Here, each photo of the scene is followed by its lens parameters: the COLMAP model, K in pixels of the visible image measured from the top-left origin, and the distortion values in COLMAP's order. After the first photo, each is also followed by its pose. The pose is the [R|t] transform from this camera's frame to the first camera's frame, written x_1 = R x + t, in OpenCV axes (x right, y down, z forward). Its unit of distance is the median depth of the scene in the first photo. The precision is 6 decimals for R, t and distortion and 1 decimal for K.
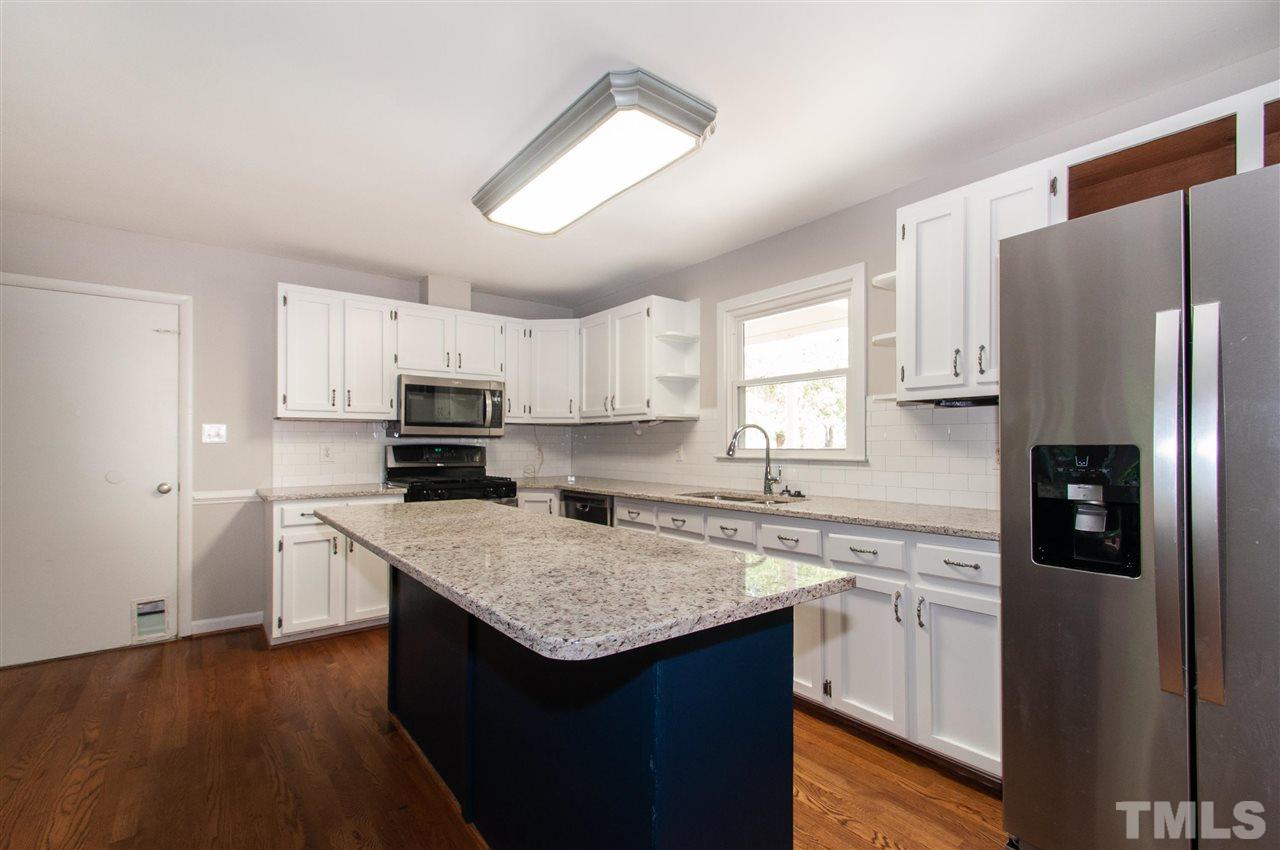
lens RADIAL K [[563.6, 0, 632.7], [0, 563.6, 438.6], [0, 0, 1]] dist [0.007307, -0.003464]
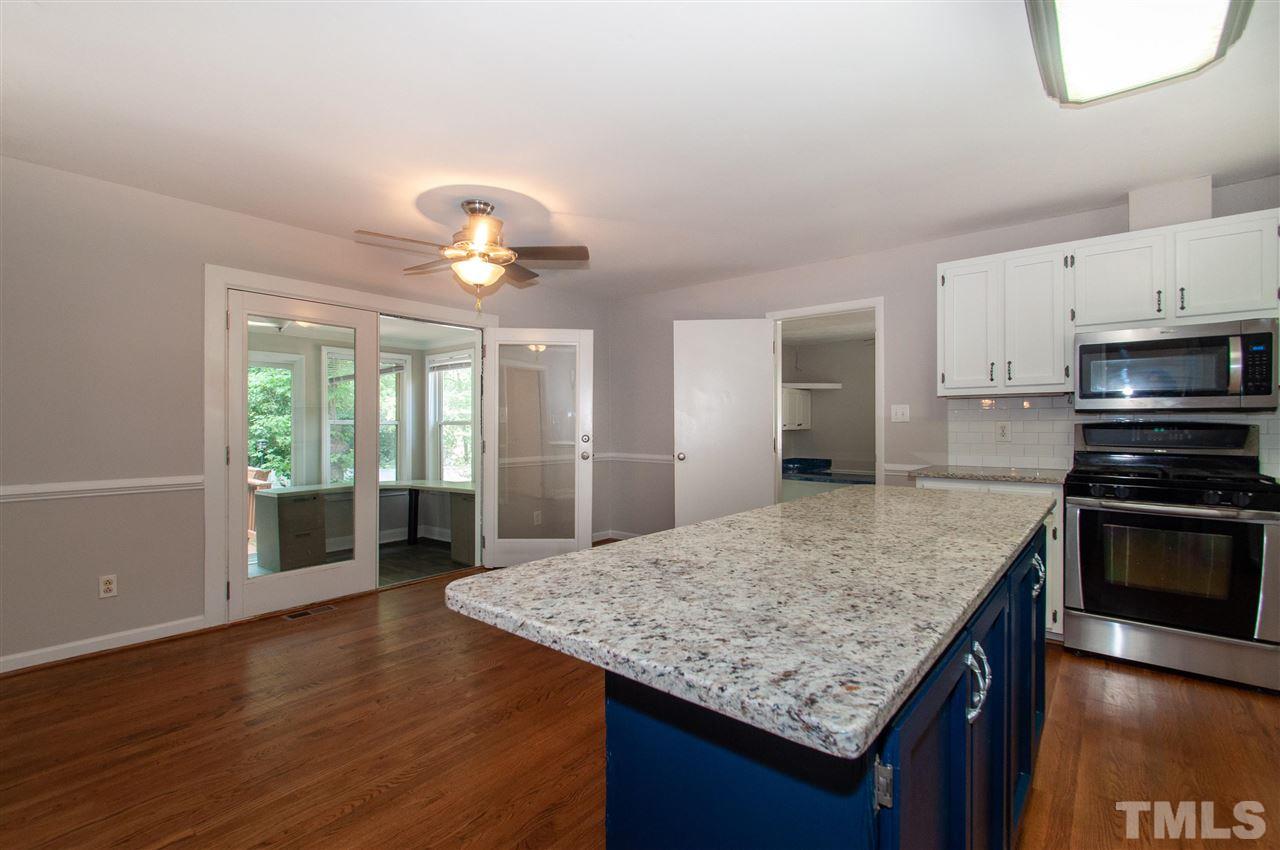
lens RADIAL K [[563.6, 0, 637.2], [0, 563.6, 428.2], [0, 0, 1]] dist [0.007307, -0.003464]
pose [[0.220893, 0.006369, -0.975277, 0.277841], [0.015967, 0.999821, 0.010146, 0.000993], [0.975167, -0.017813, 0.220752, 0.266571]]
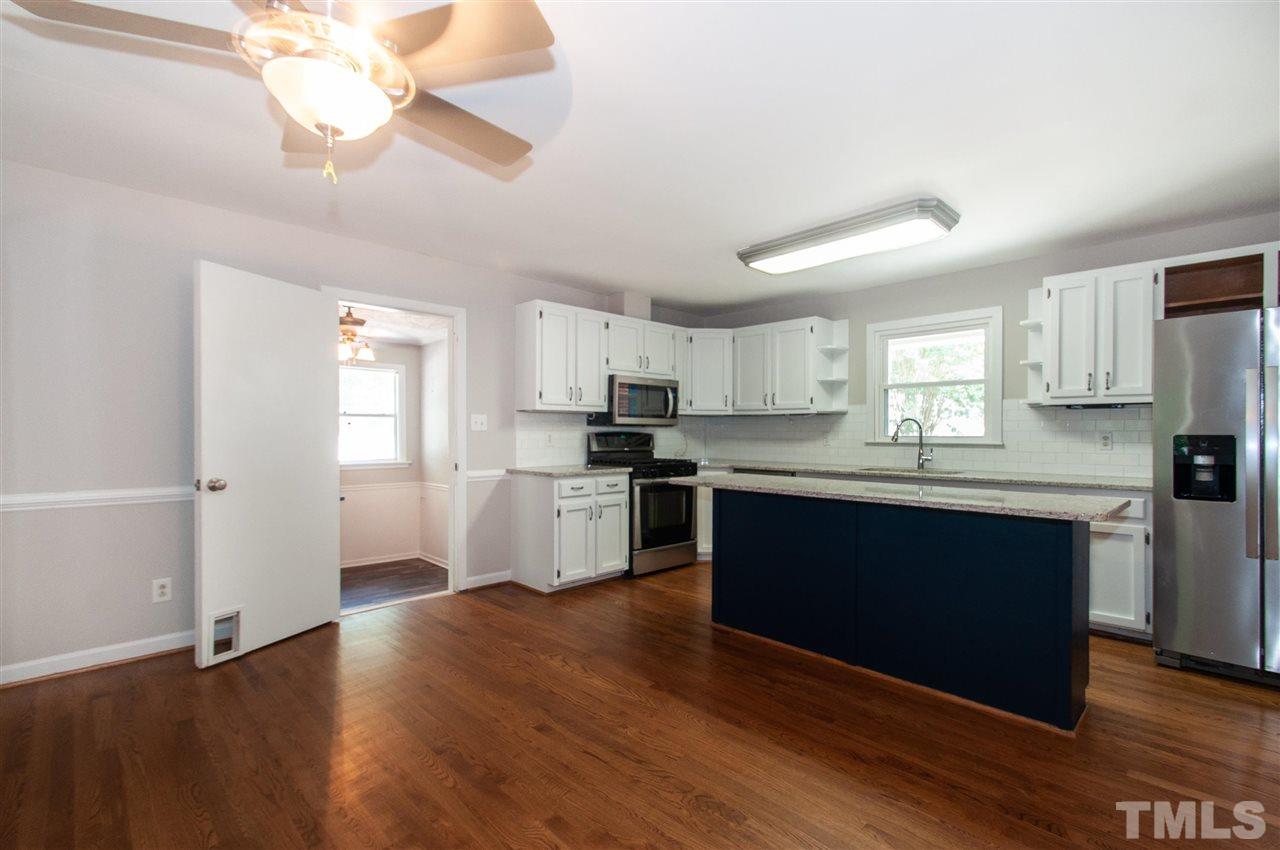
lens RADIAL K [[563.6, 0, 683.8], [0, 563.6, 434.9], [0, 0, 1]] dist [0.007307, -0.003464]
pose [[0.990078, 0.002165, 0.140502, -0.523523], [-0.004562, 0.999850, 0.016737, -0.005573], [-0.140444, -0.017212, 0.989939, -0.276226]]
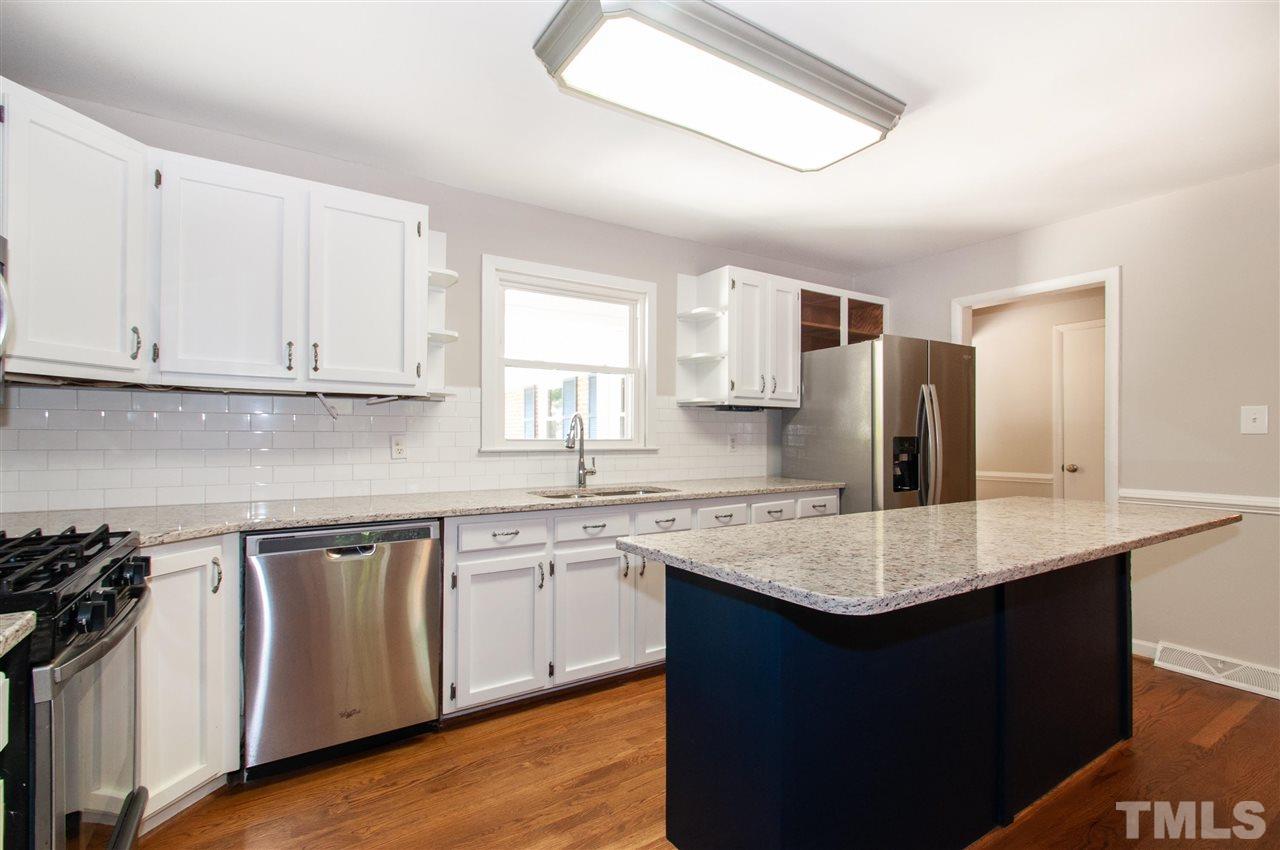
lens RADIAL K [[563.6, 0, 635.7], [0, 563.6, 433.3], [0, 0, 1]] dist [0.007307, -0.003464]
pose [[0.108130, 0.006324, 0.994117, -0.696806], [-0.014427, 0.999884, -0.004791, 0.010559], [-0.994032, -0.013824, 0.108209, 0.806434]]
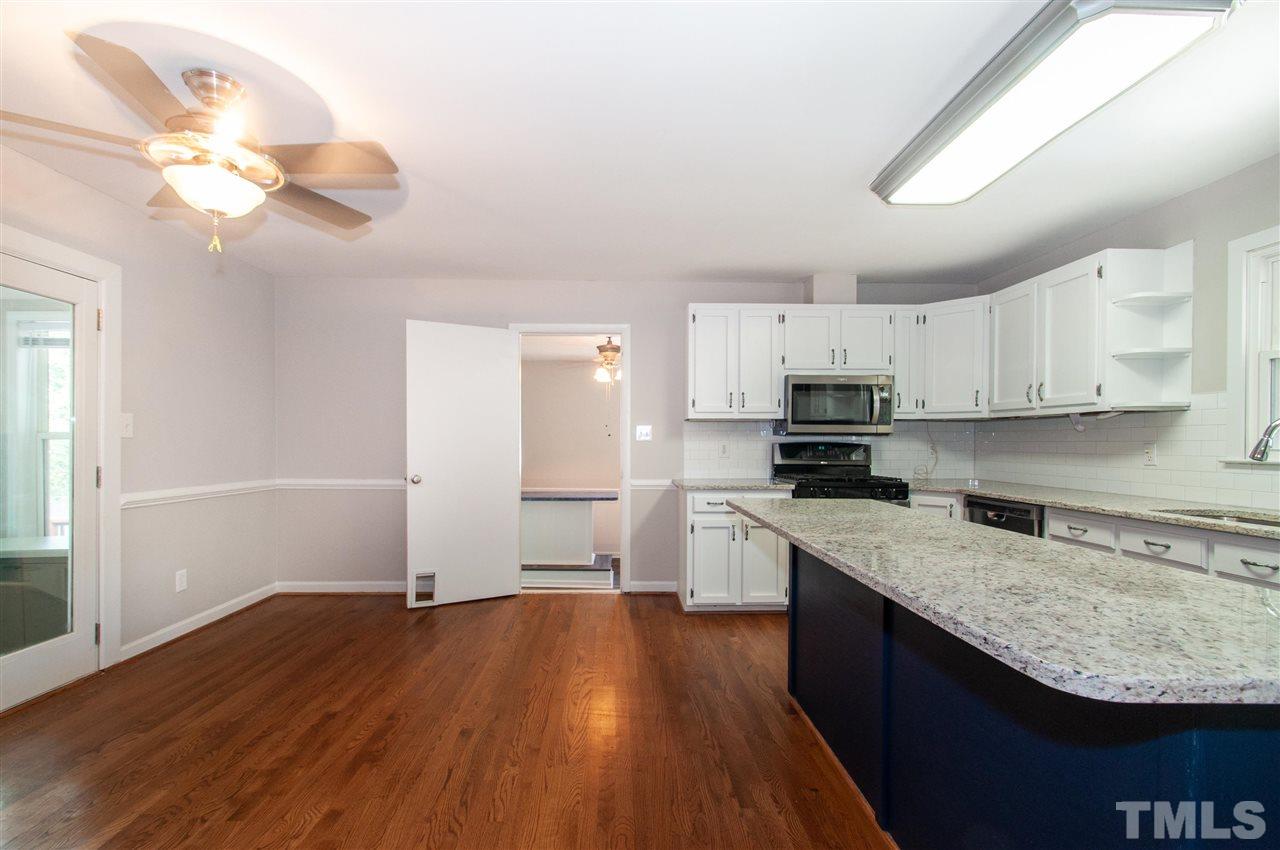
lens RADIAL K [[563.6, 0, 625.7], [0, 563.6, 446.4], [0, 0, 1]] dist [0.007307, -0.003464]
pose [[0.803311, 0.006803, -0.595520, -0.037192], [0.003554, 0.999862, 0.016215, 0.000180], [0.595549, -0.015142, 0.803176, -0.019844]]
